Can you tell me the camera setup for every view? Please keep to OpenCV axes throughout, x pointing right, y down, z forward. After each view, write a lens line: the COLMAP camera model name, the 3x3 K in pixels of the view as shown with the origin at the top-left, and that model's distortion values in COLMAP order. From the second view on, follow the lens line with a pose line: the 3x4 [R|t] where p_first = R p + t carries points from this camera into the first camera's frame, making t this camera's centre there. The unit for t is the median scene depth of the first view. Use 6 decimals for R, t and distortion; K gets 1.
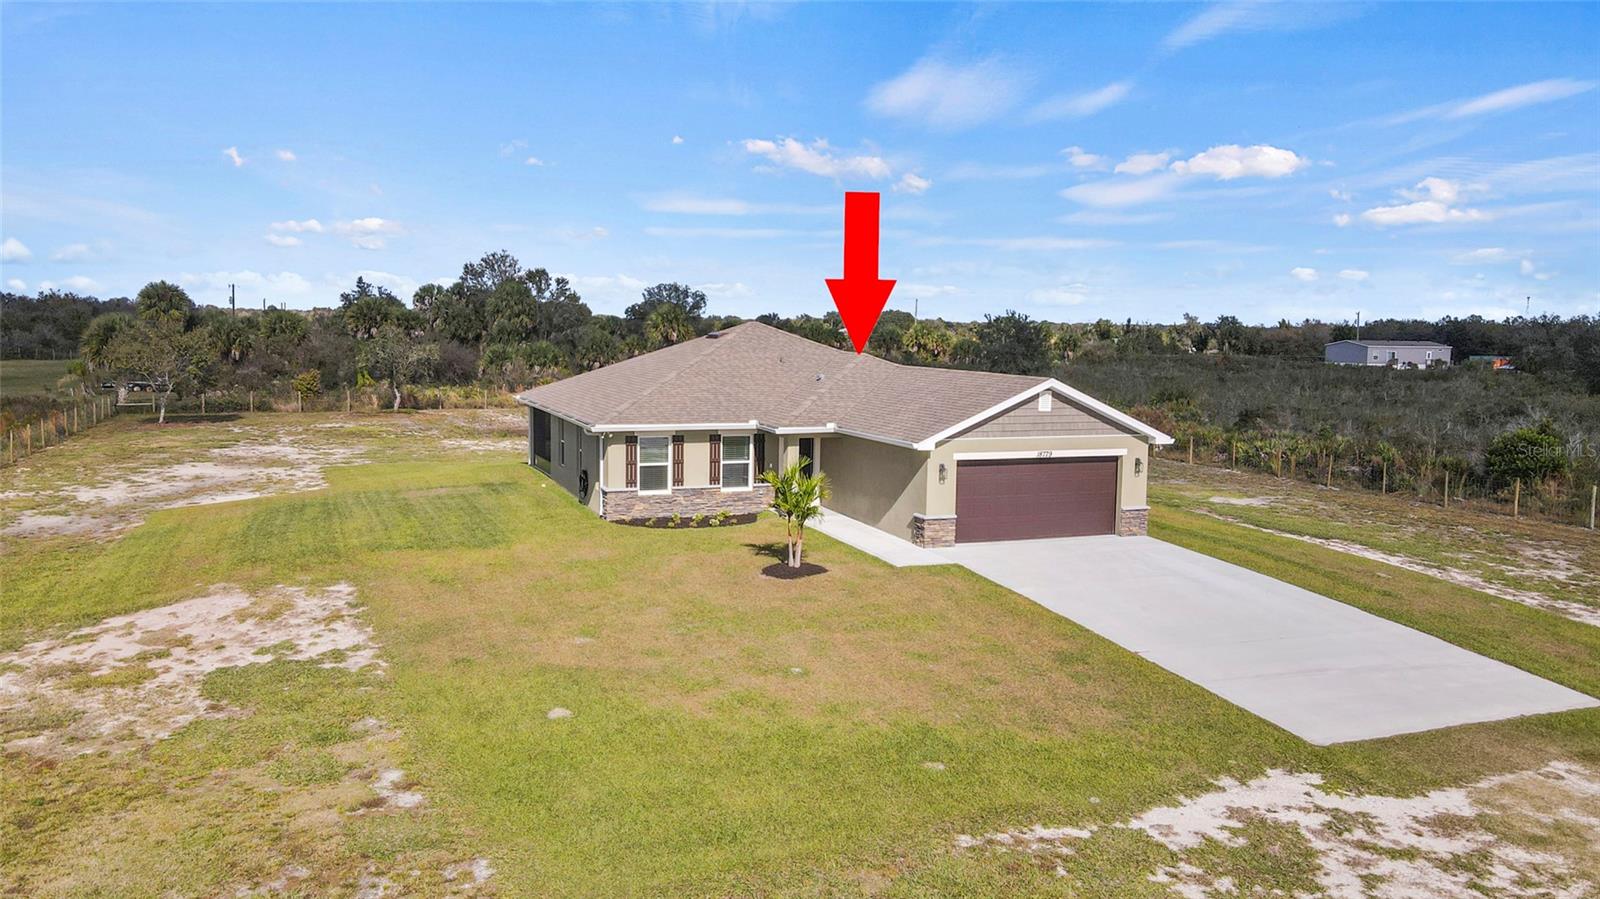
lens RADIAL K [[1188.0, 0, 794.7], [0, 1188.0, 407.8], [0, 0, 1]] dist [0.003368, 0.011956]
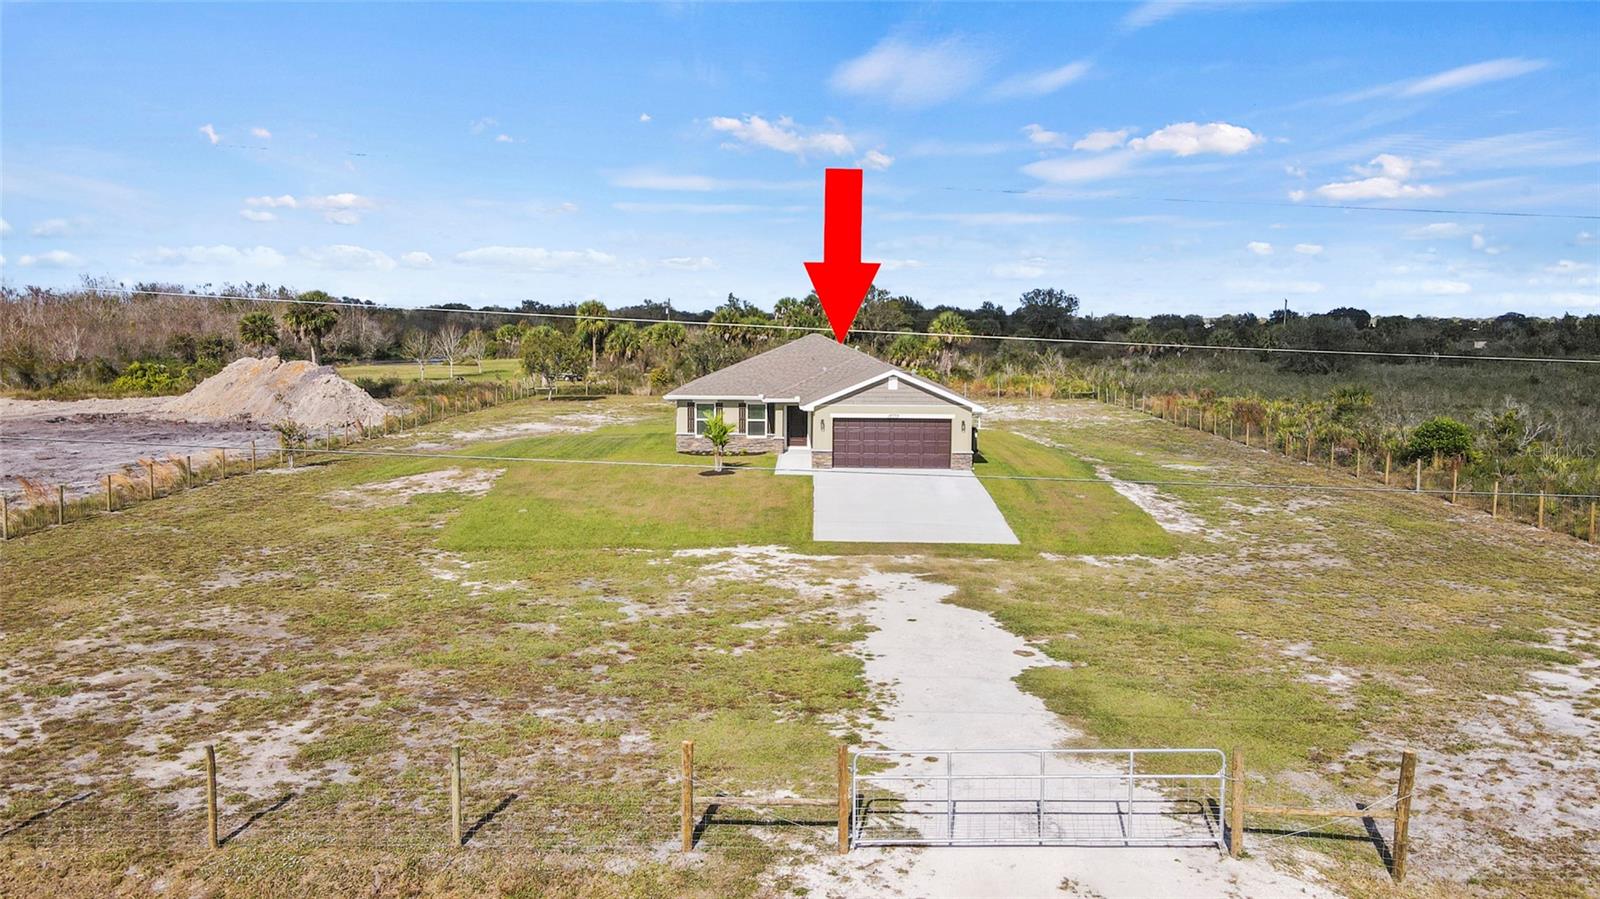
lens RADIAL K [[1183.3, 0, 791.9], [0, 1183.3, 448.9], [0, 0, 1]] dist [-0.001355, 0.025061]
pose [[0.921991, 0.031891, -0.385895, 0.682319], [-0.018398, 0.999085, 0.038609, 0.023153], [0.386773, -0.028497, 0.921734, -0.532358]]
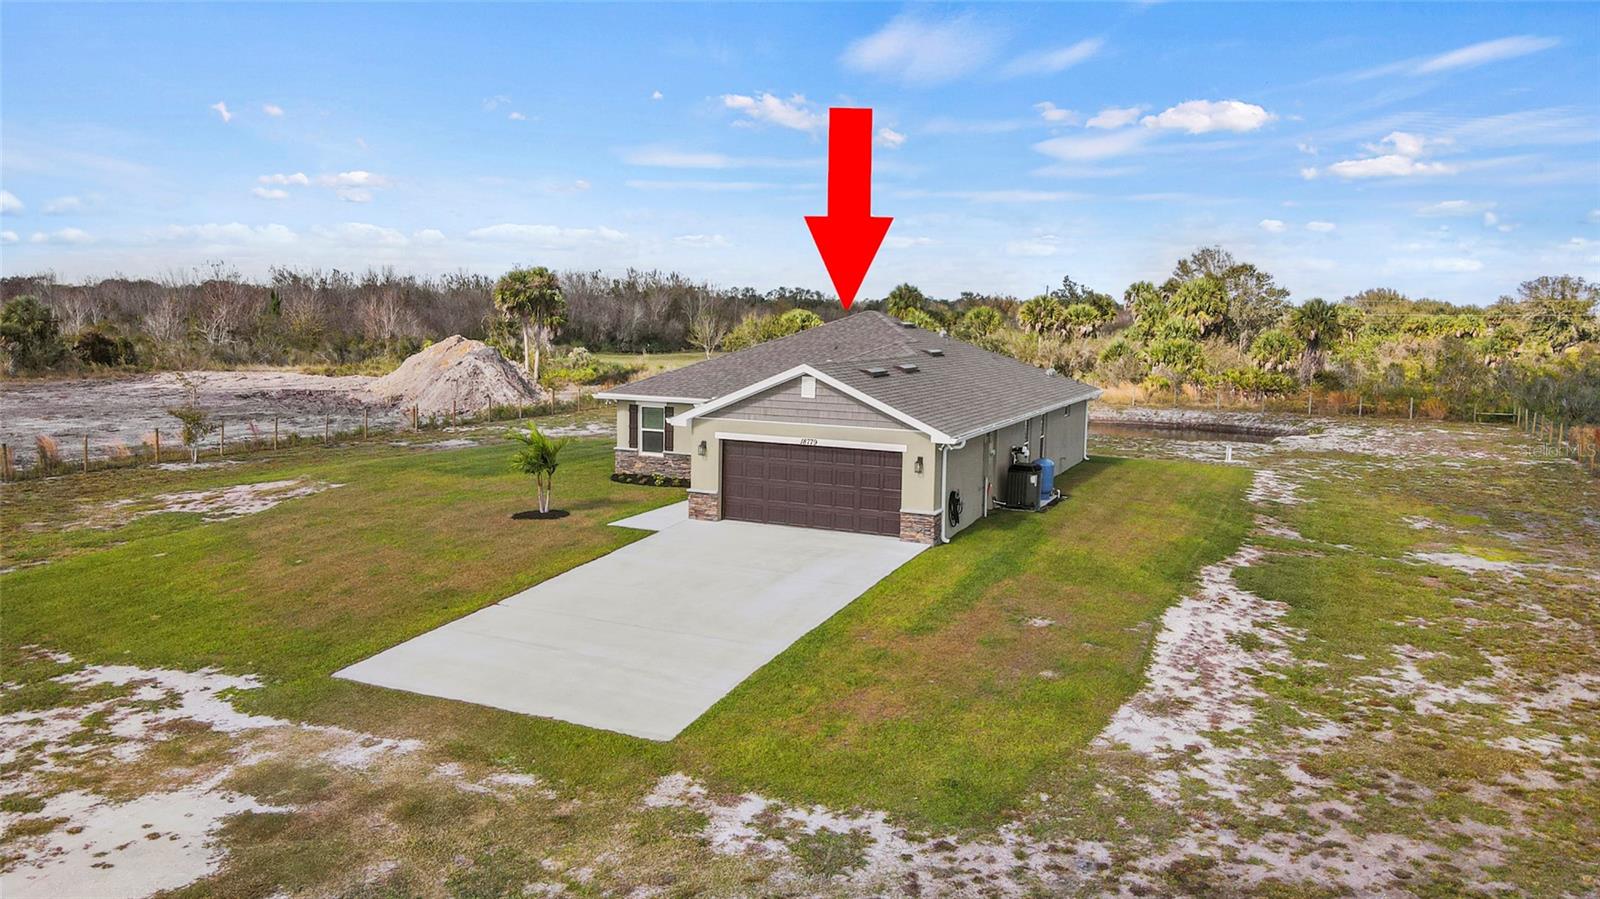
lens RADIAL K [[1183.3, 0, 791.9], [0, 1183.3, 448.9], [0, 0, 1]] dist [-0.001355, 0.025061]
pose [[0.692225, 0.082081, -0.716999, 0.859724], [-0.058024, 0.996625, 0.058072, -0.010154], [0.719345, 0.001404, 0.694651, 0.305318]]
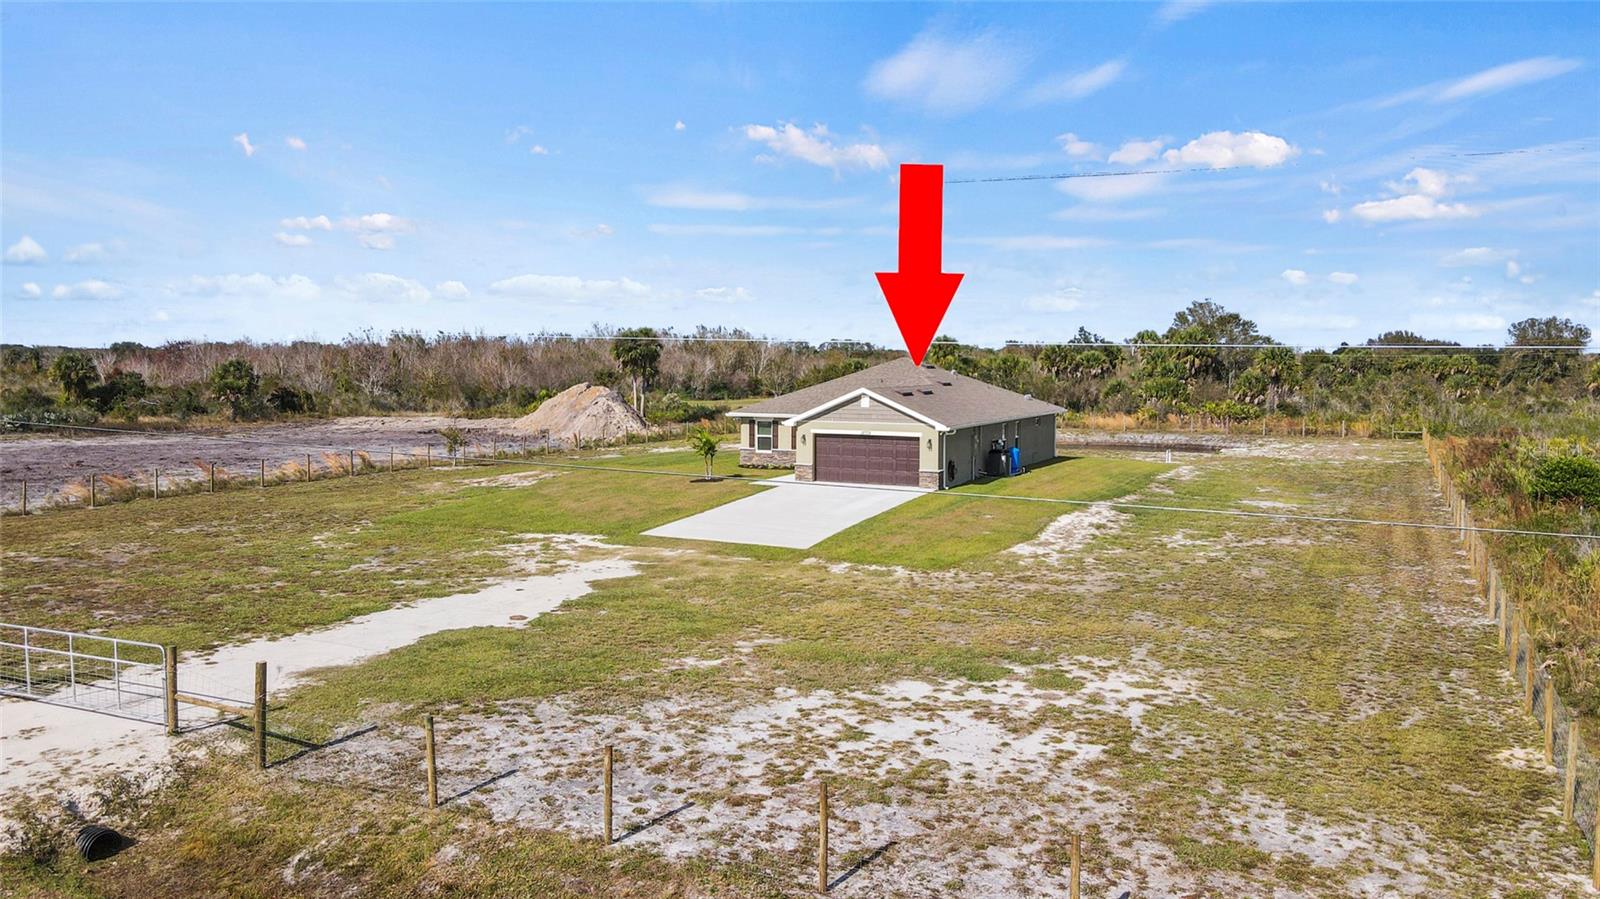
lens RADIAL K [[1183.3, 0, 791.9], [0, 1183.3, 448.9], [0, 0, 1]] dist [-0.001355, 0.025061]
pose [[0.660905, 0.042657, -0.749256, 1.339437], [-0.044674, 0.998849, 0.017460, 0.035794], [0.749139, 0.021933, 0.662050, -0.176874]]
